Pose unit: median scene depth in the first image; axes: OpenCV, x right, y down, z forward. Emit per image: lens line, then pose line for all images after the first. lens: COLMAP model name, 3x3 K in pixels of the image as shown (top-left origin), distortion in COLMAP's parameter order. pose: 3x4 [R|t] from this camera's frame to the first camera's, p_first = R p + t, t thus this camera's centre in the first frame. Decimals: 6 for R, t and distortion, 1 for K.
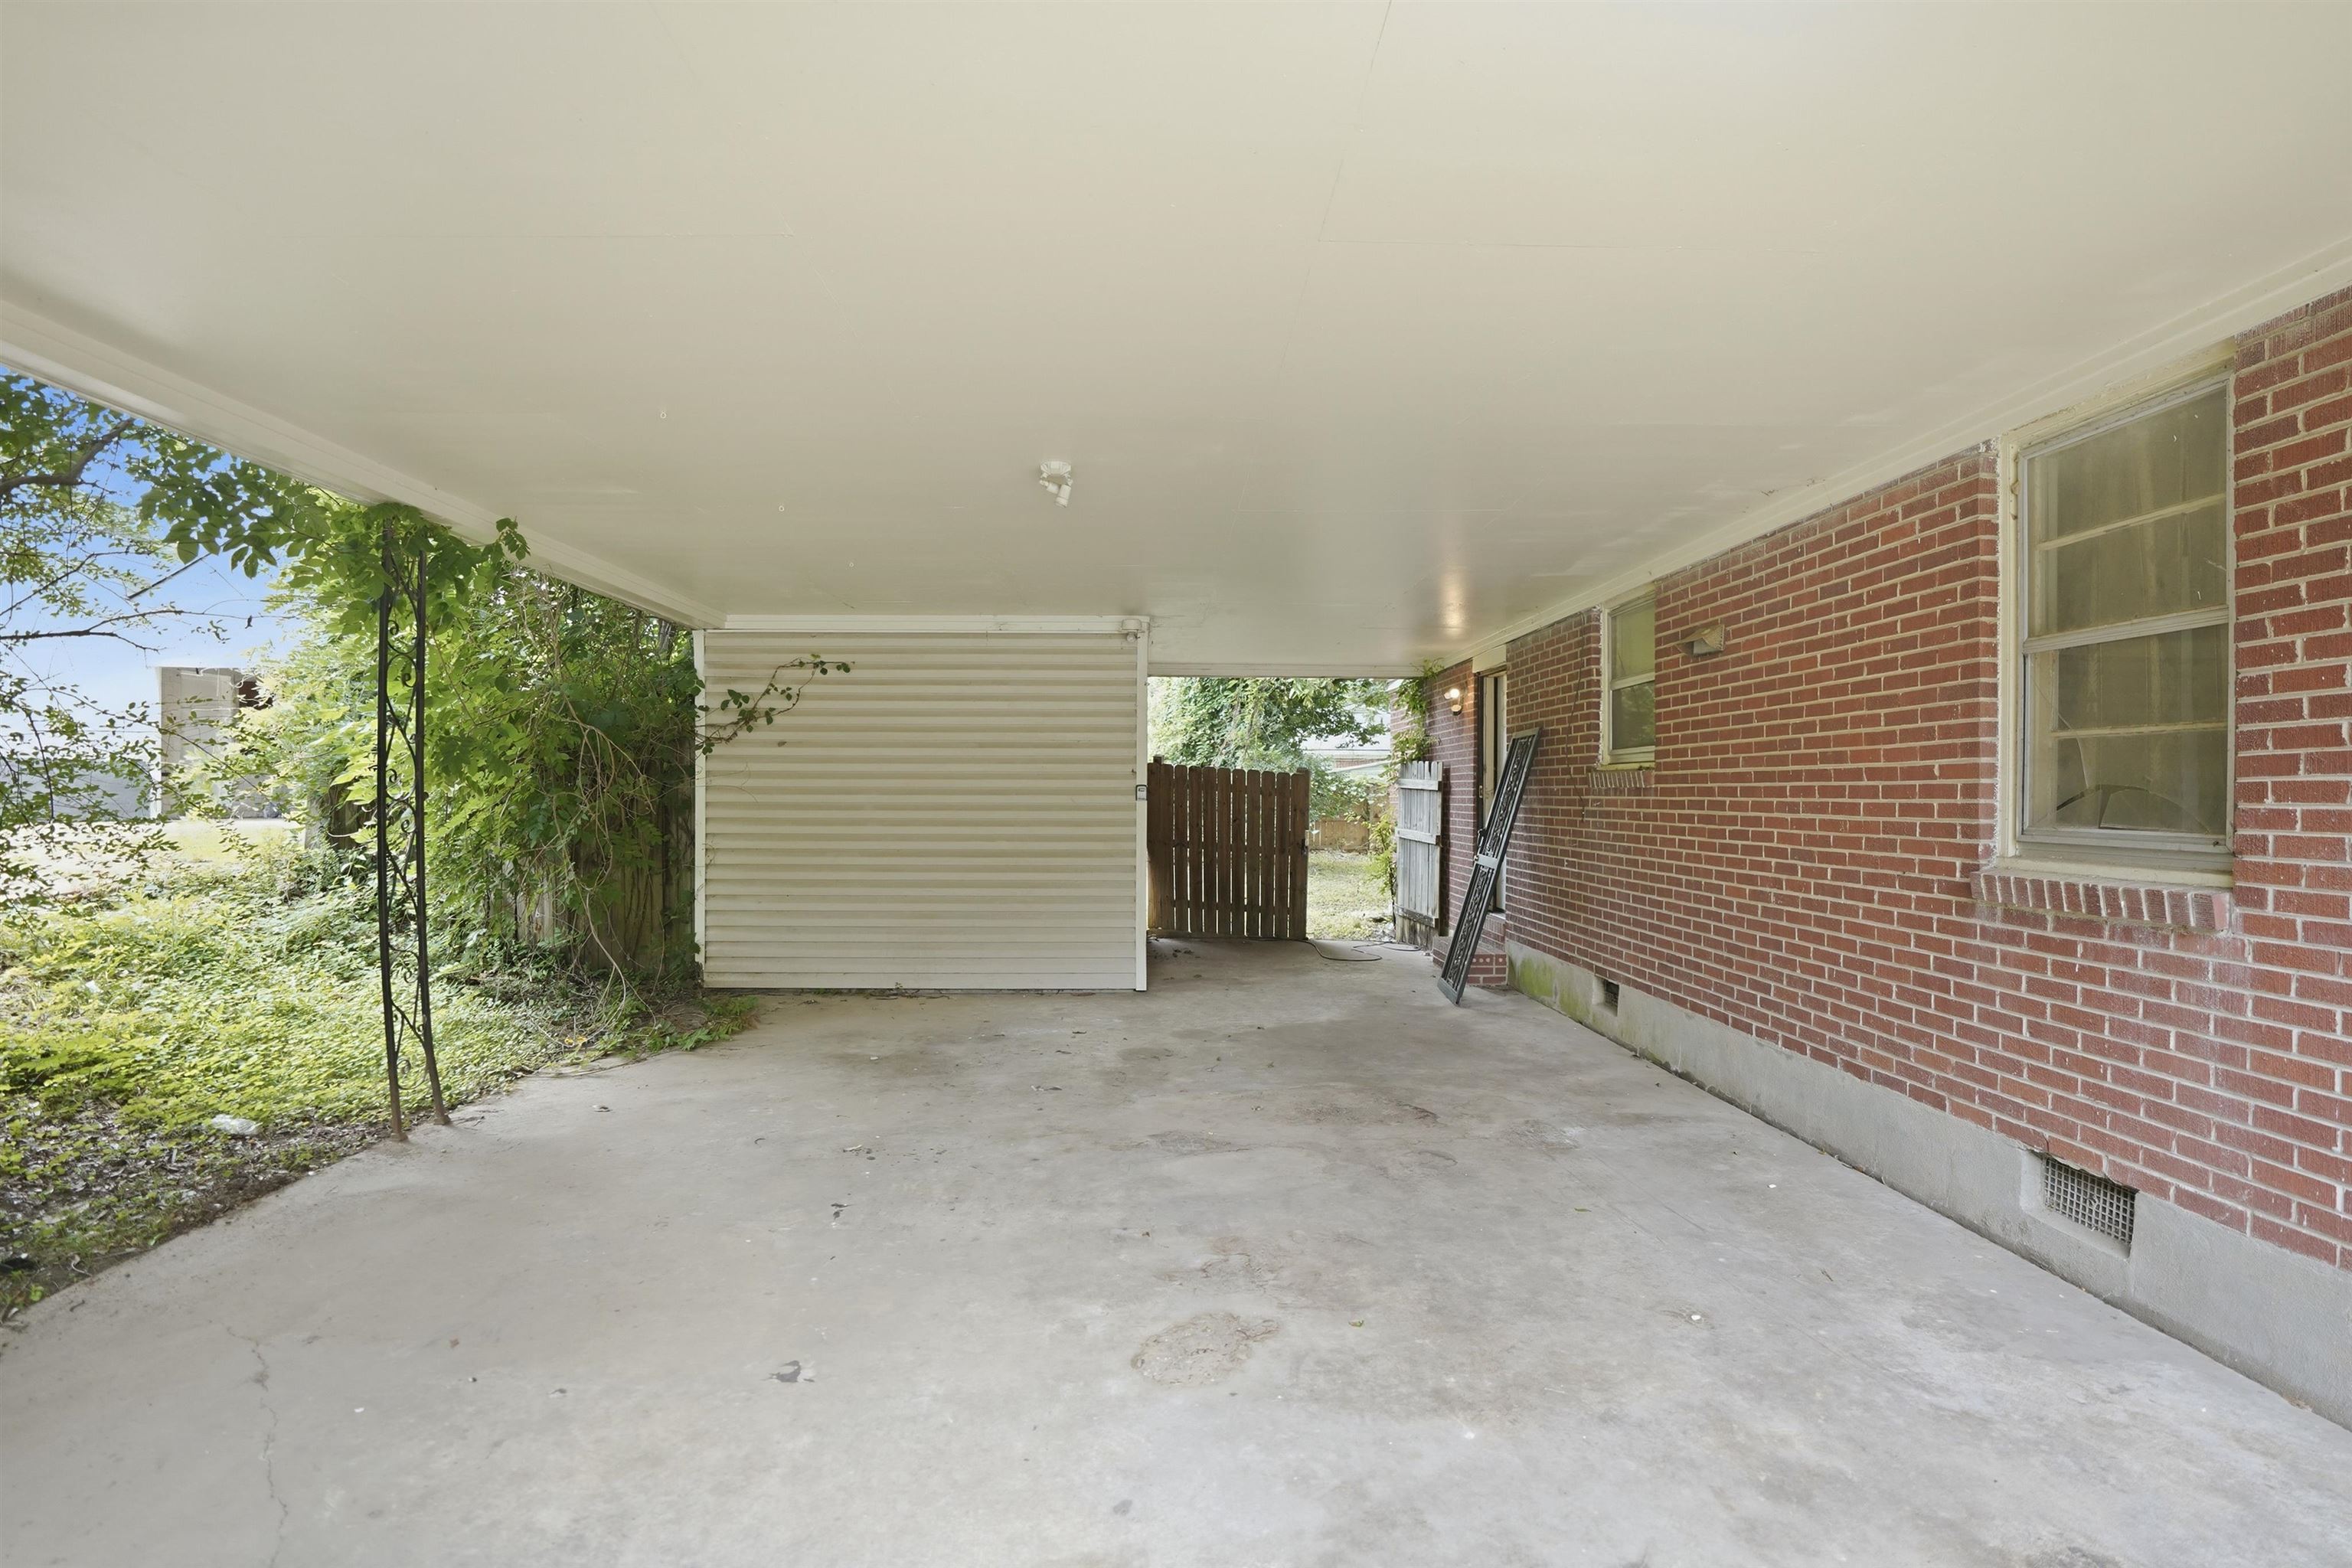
lens RADIAL K [[1111.8, 0, 1180.8], [0, 1111.8, 804.0], [0, 0, 1]] dist [-0.069097, 0.029349]
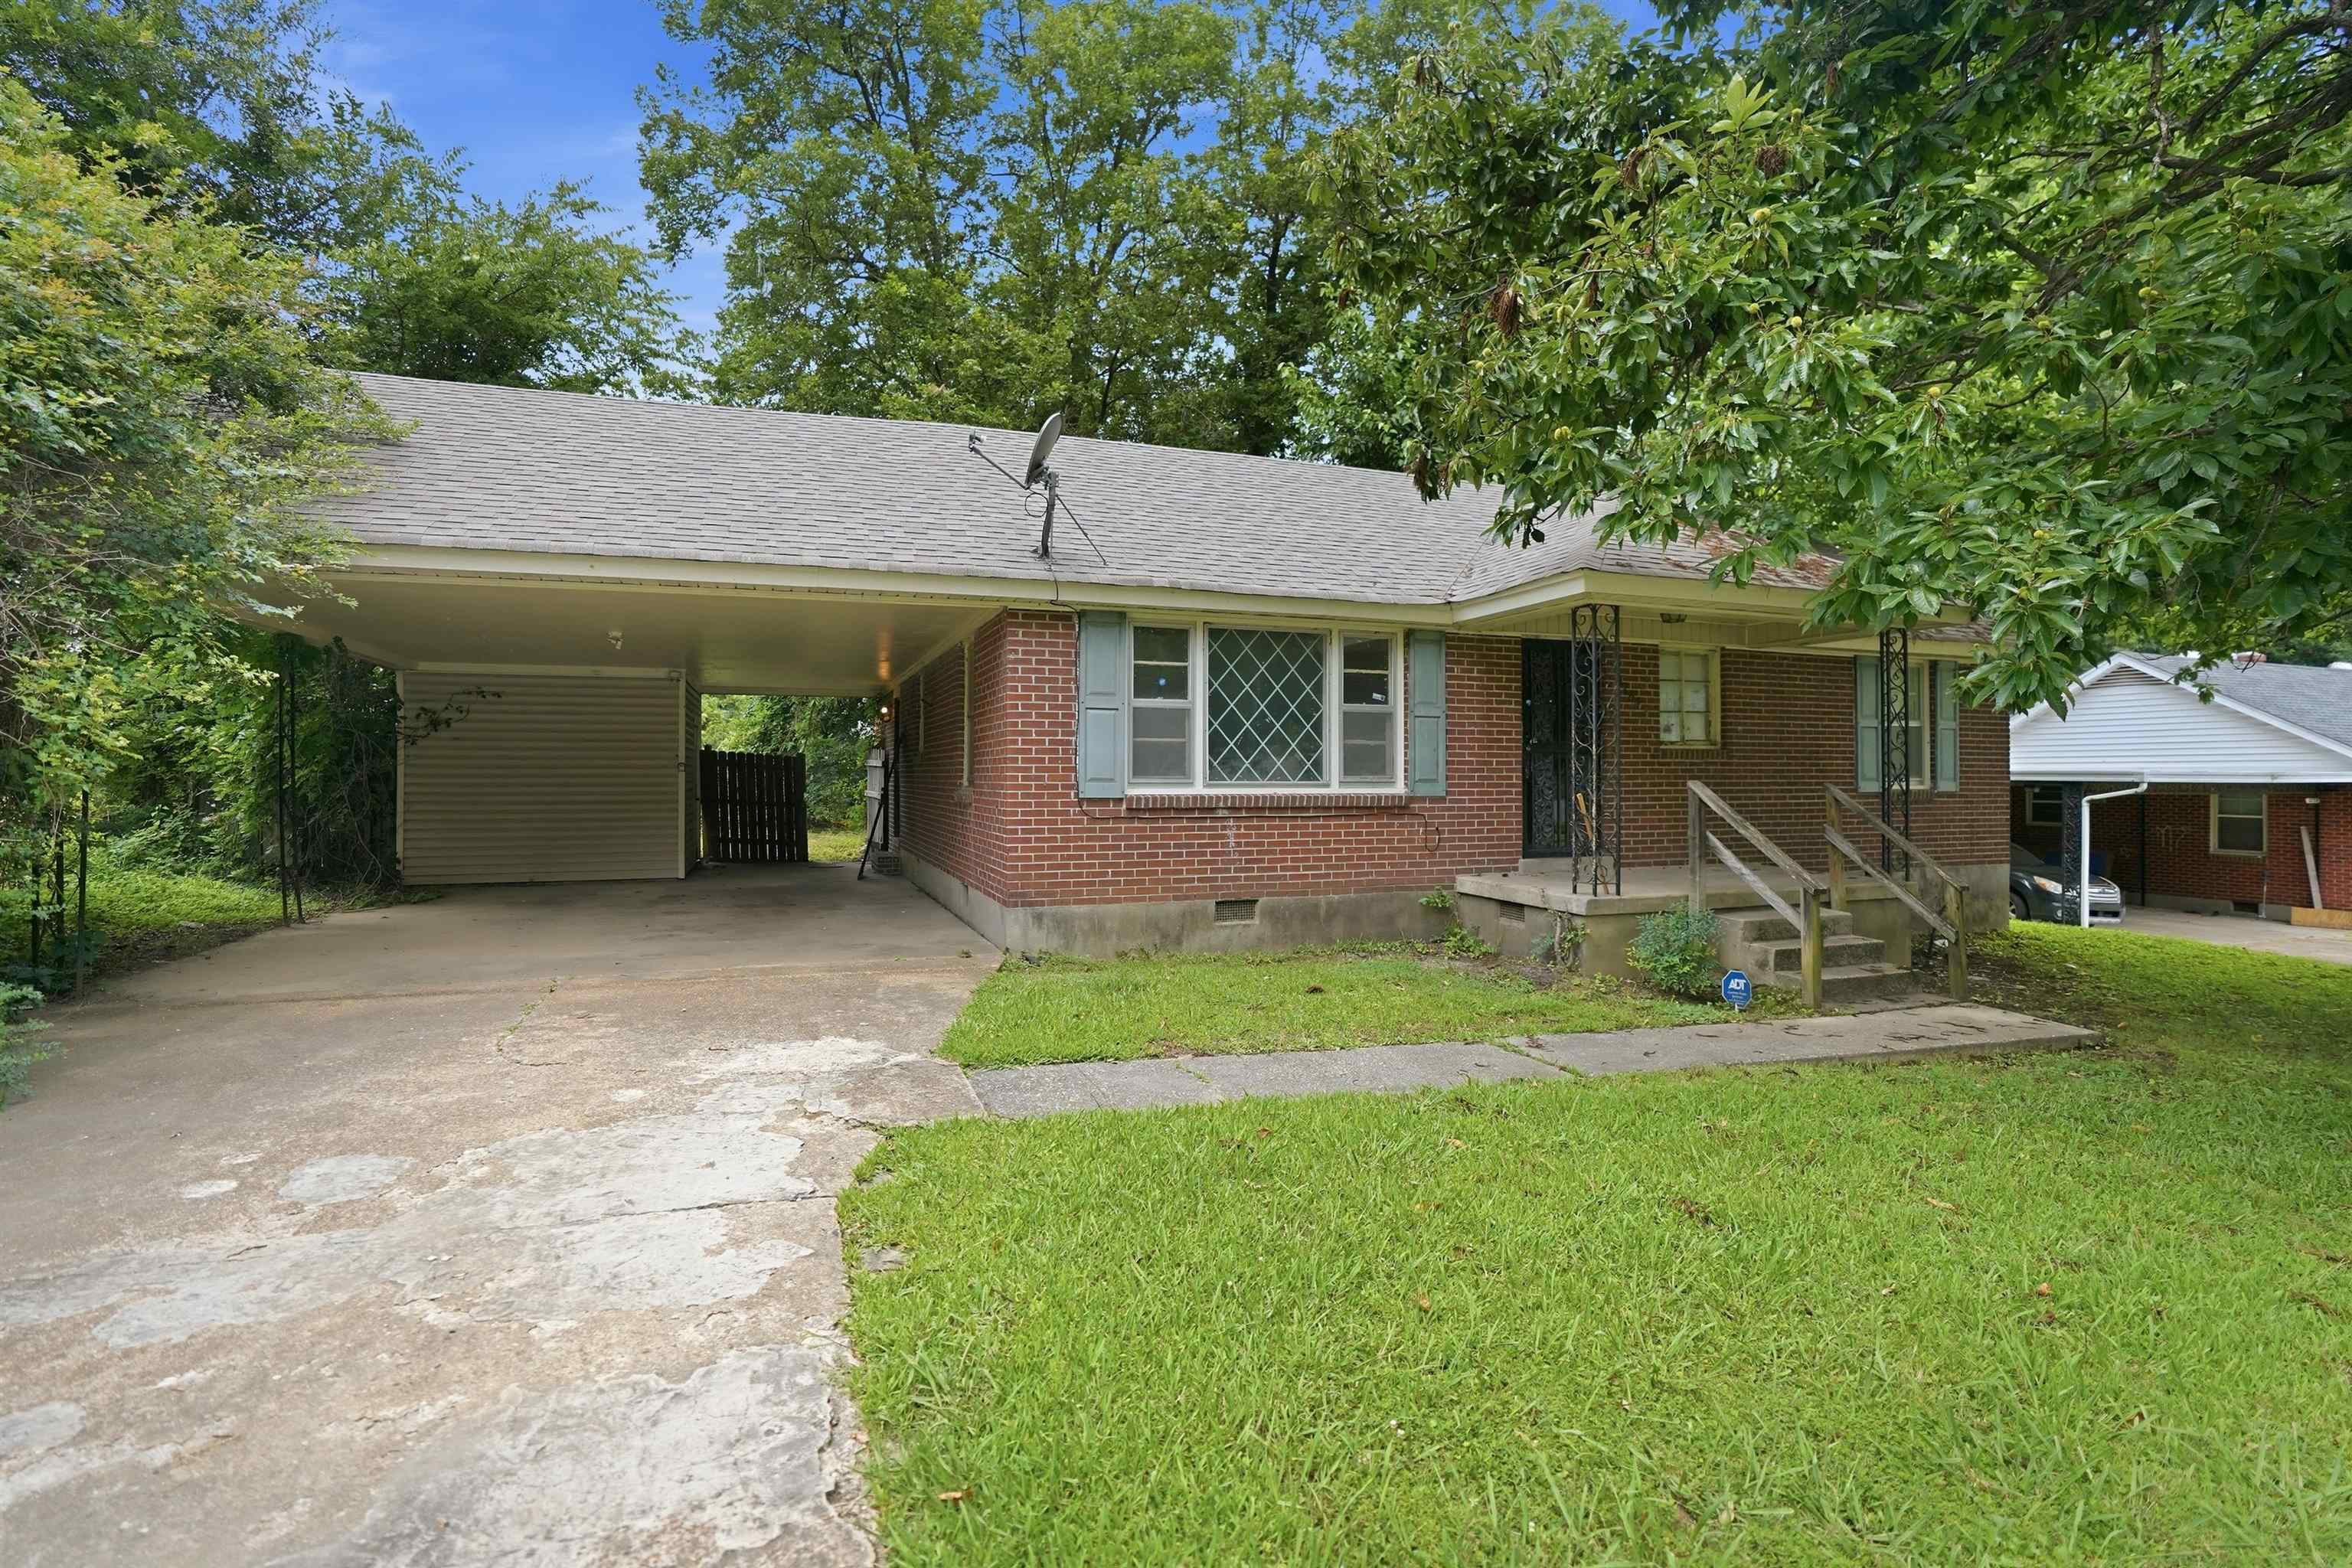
lens RADIAL K [[1101.6, 0, 1173.0], [0, 1101.6, 773.1], [0, 0, 1]] dist [-0.067545, 0.027413]
pose [[0.948997, -0.003256, 0.315268, 0.318318], [0.007096, 0.999914, -0.011034, 0.046394], [-0.315205, 0.012709, 0.948939, -1.781775]]
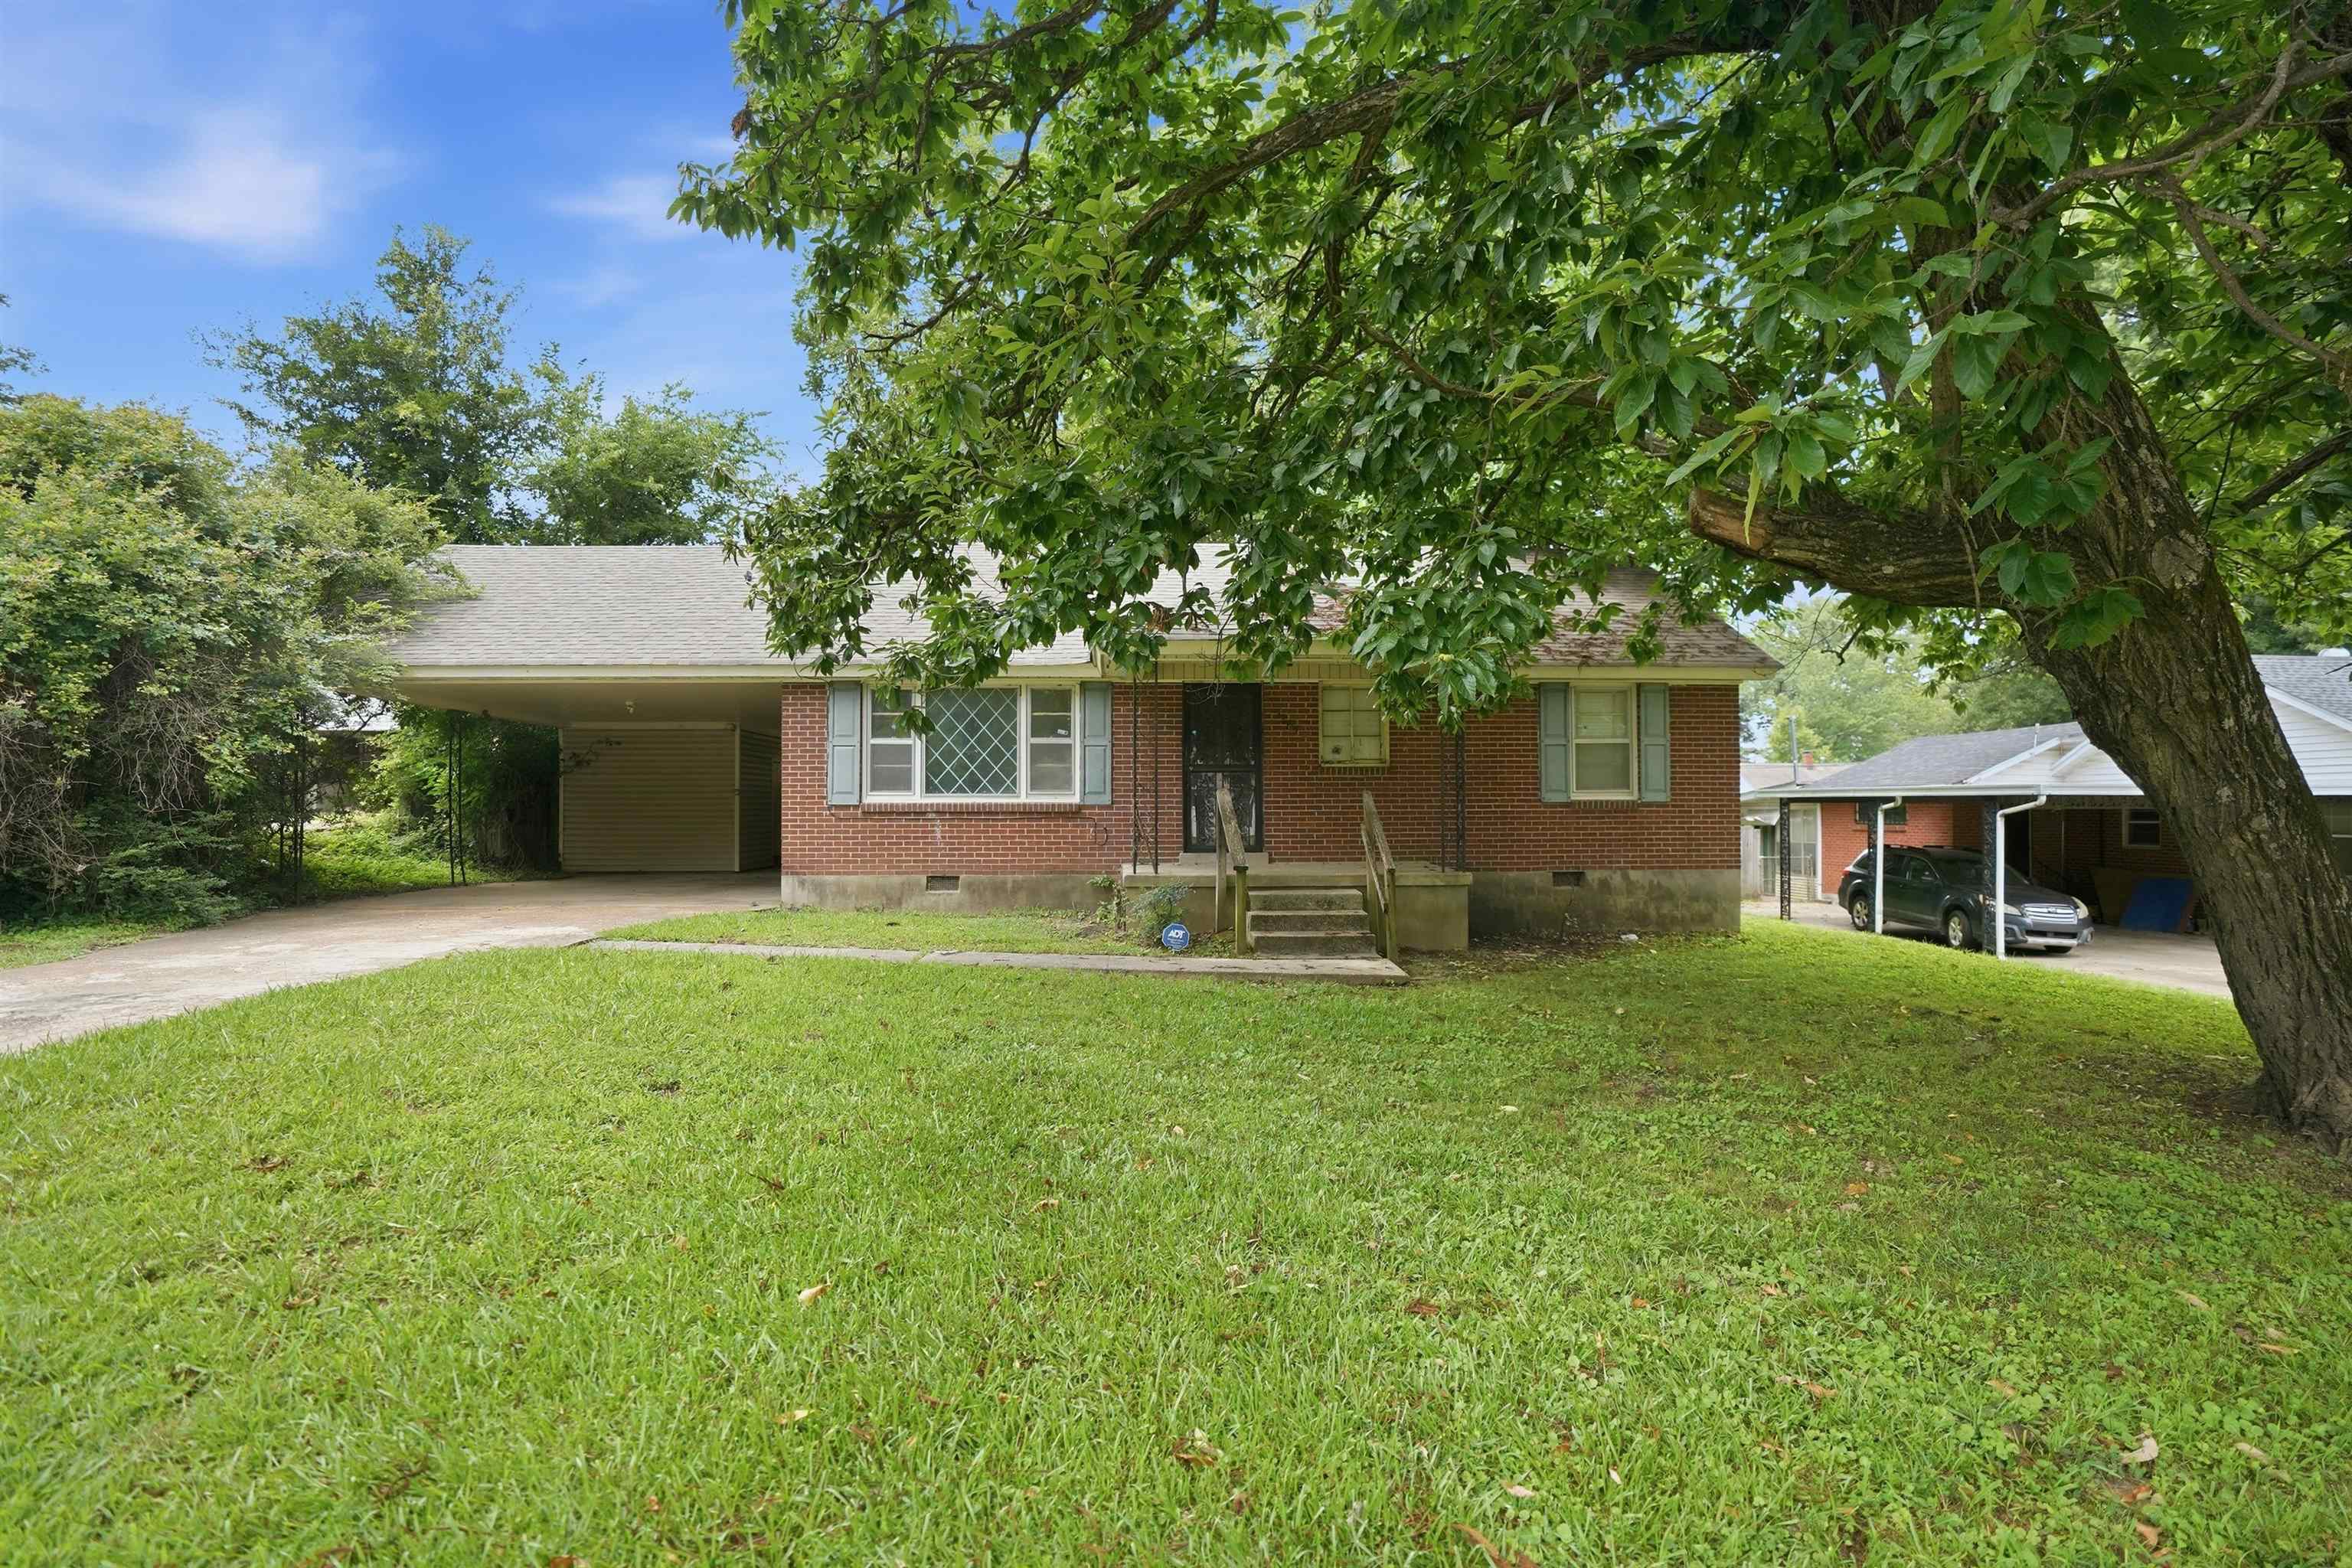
lens RADIAL K [[1101.6, 0, 1173.0], [0, 1101.6, 773.1], [0, 0, 1]] dist [-0.067545, 0.027413]
pose [[0.999795, -0.006898, 0.019034, 1.807412], [0.007728, 0.999006, -0.043900, 0.128330], [-0.018712, 0.044039, 0.998855, -2.969218]]
